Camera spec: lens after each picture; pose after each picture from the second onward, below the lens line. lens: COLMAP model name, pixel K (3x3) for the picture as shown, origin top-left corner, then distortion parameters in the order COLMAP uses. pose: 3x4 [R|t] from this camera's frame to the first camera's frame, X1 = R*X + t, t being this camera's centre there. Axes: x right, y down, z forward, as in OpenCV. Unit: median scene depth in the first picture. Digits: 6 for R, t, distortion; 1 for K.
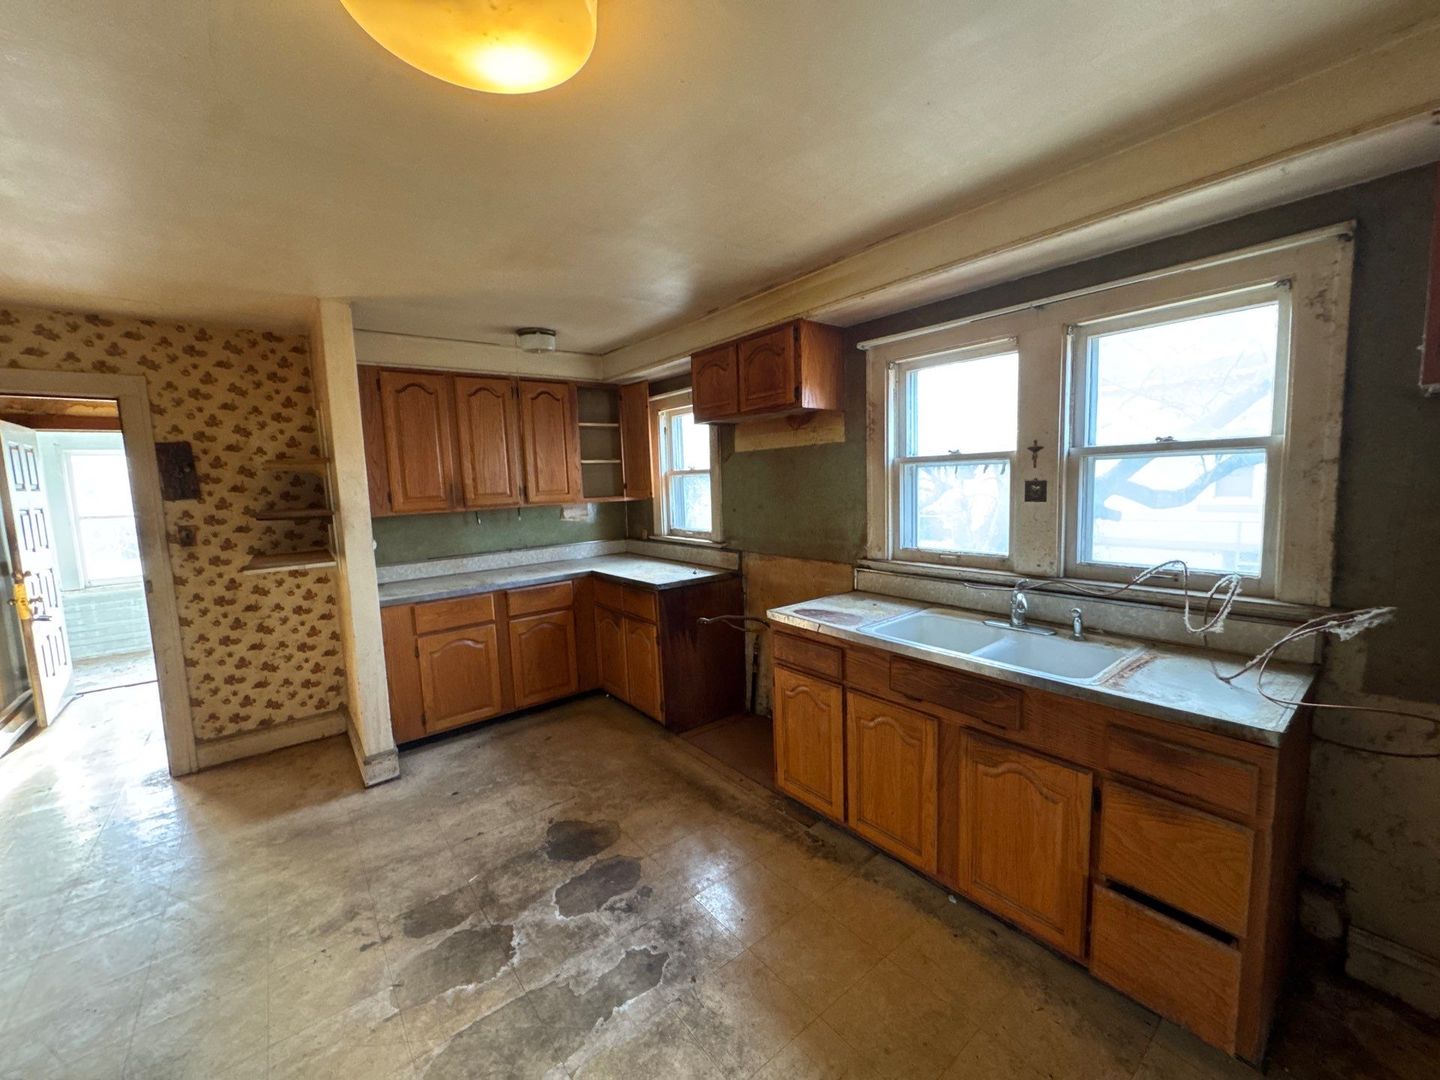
lens RADIAL K [[578.5, 0, 720.0], [0, 578.5, 539.3], [0, 0, 1]] dist [-0.004165, 0.000005]
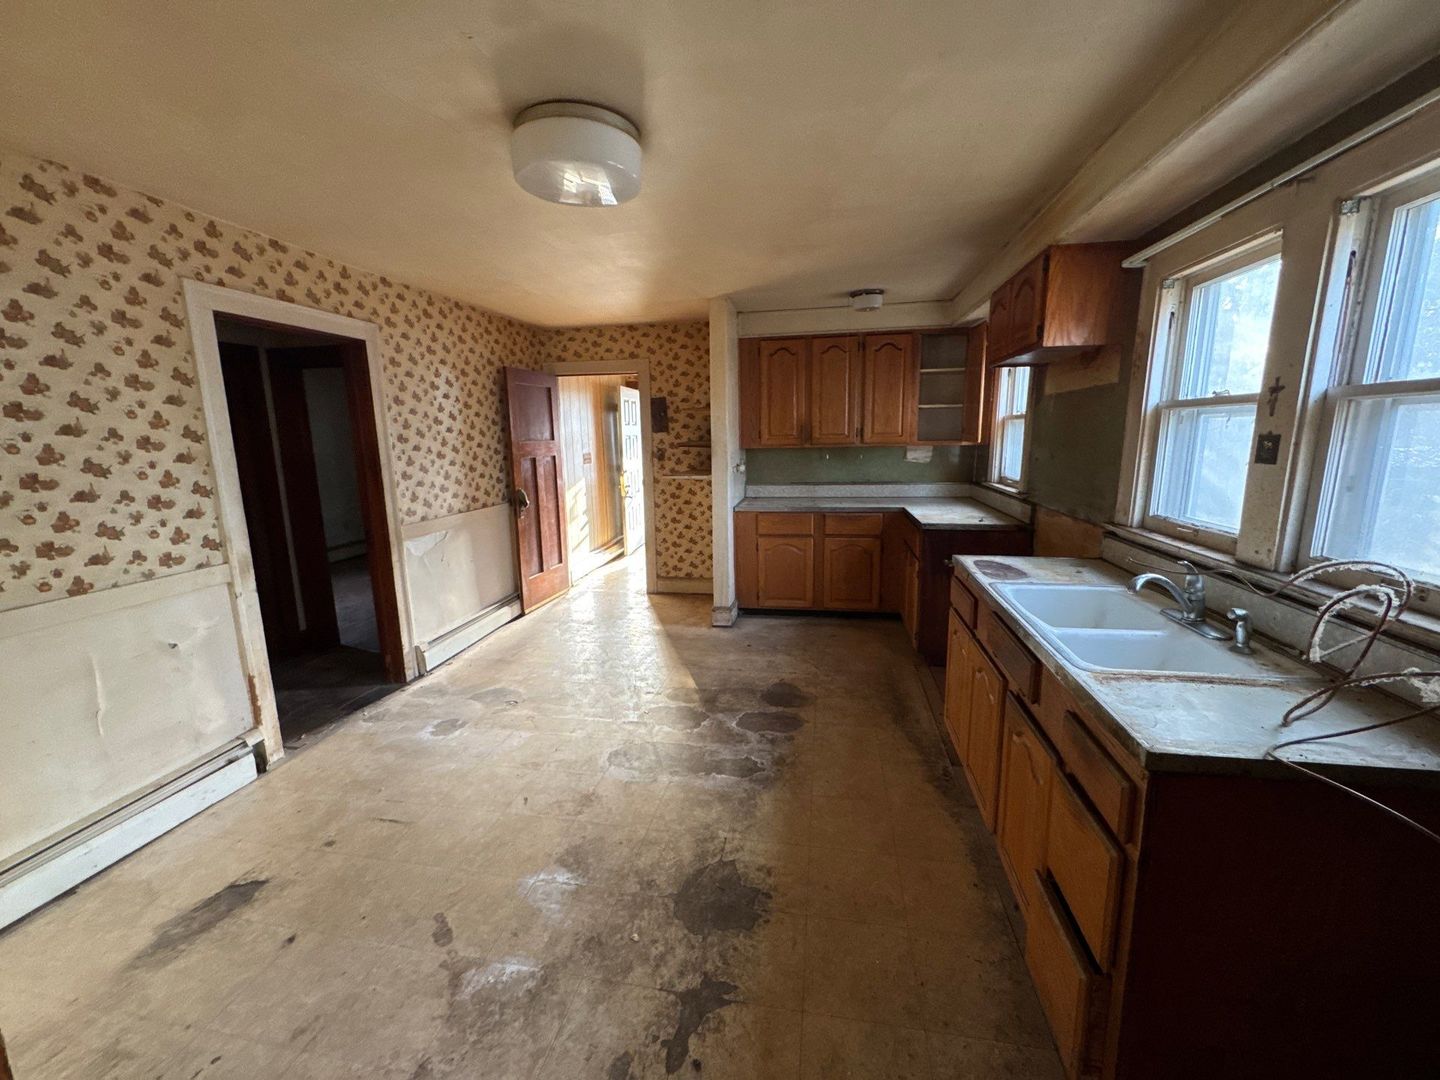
lens RADIAL K [[578.5, 0, 714.1], [0, 578.5, 540.9], [0, 0, 1]] dist [-0.004165, 0.000005]
pose [[0.652126, 0.163560, -0.740256, 0.449540], [-0.086890, 0.986140, 0.141342, -0.008320], [0.753115, -0.027852, 0.657300, 0.002376]]
